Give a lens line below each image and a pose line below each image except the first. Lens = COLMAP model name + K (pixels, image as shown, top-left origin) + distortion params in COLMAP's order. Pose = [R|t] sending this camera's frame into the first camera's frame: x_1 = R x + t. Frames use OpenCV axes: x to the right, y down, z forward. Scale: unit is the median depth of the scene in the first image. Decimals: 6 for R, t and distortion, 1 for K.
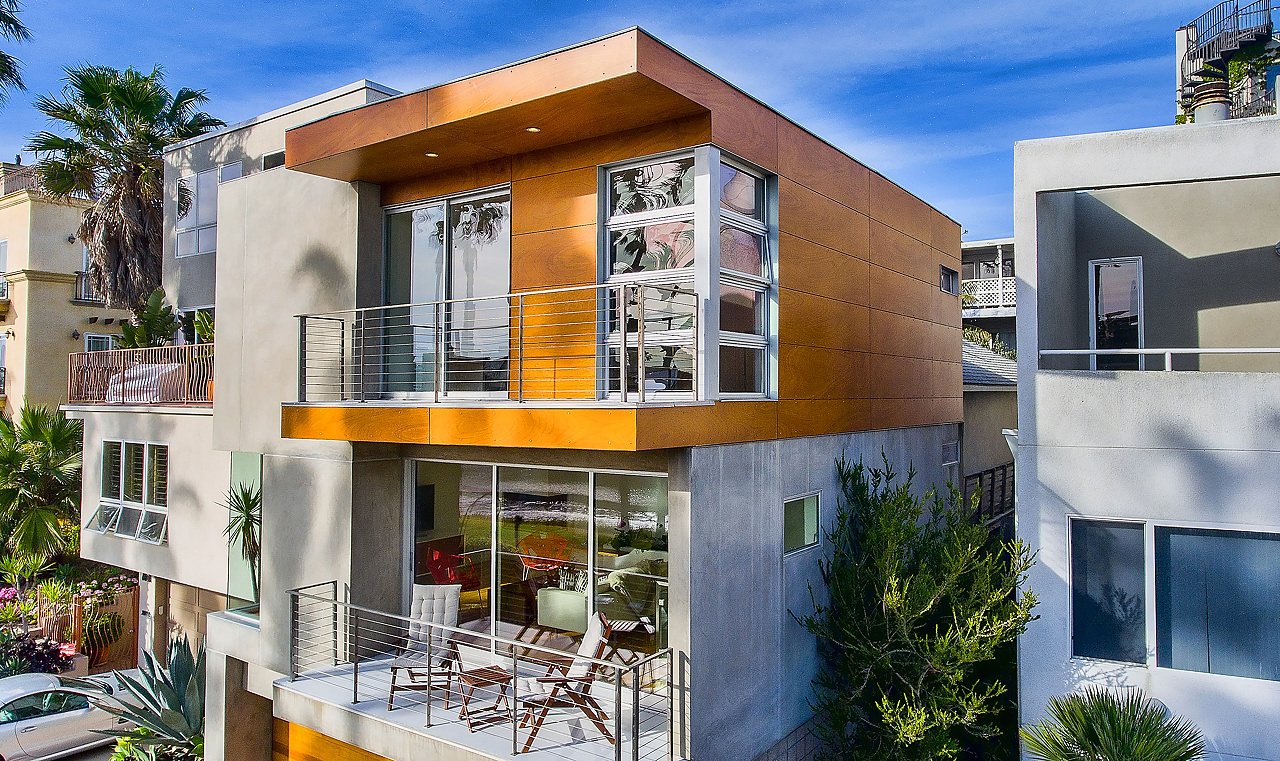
lens RADIAL K [[1021.1, 0, 704.7], [0, 1021.1, 380.6], [0, 0, 1]] dist [0.000142, -0.005622]
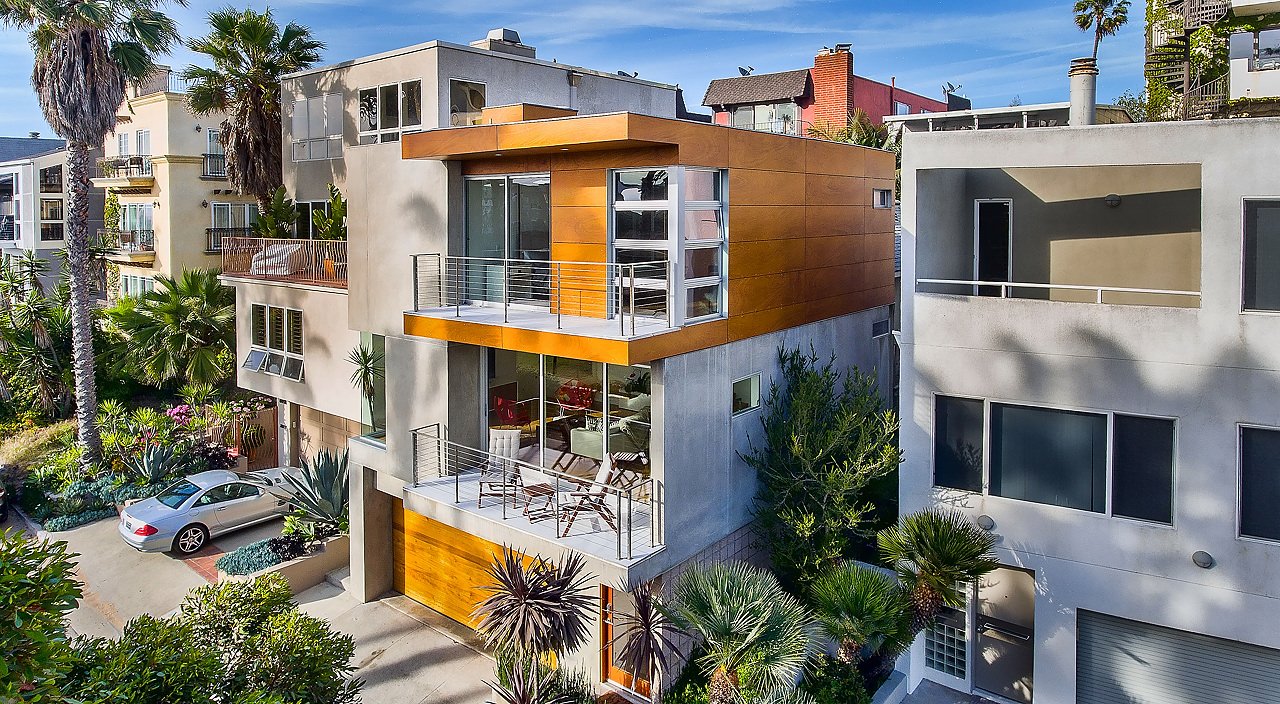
lens RADIAL K [[968.3, 0, 640.0], [0, 968.3, 352.0], [0, 0, 1]] dist [0.000429, 0.001503]
pose [[0.995856, 0.016170, -0.089495, 0.061436], [-0.001554, 0.986948, 0.161032, -0.137881], [0.090930, -0.160226, 0.982883, -0.360636]]
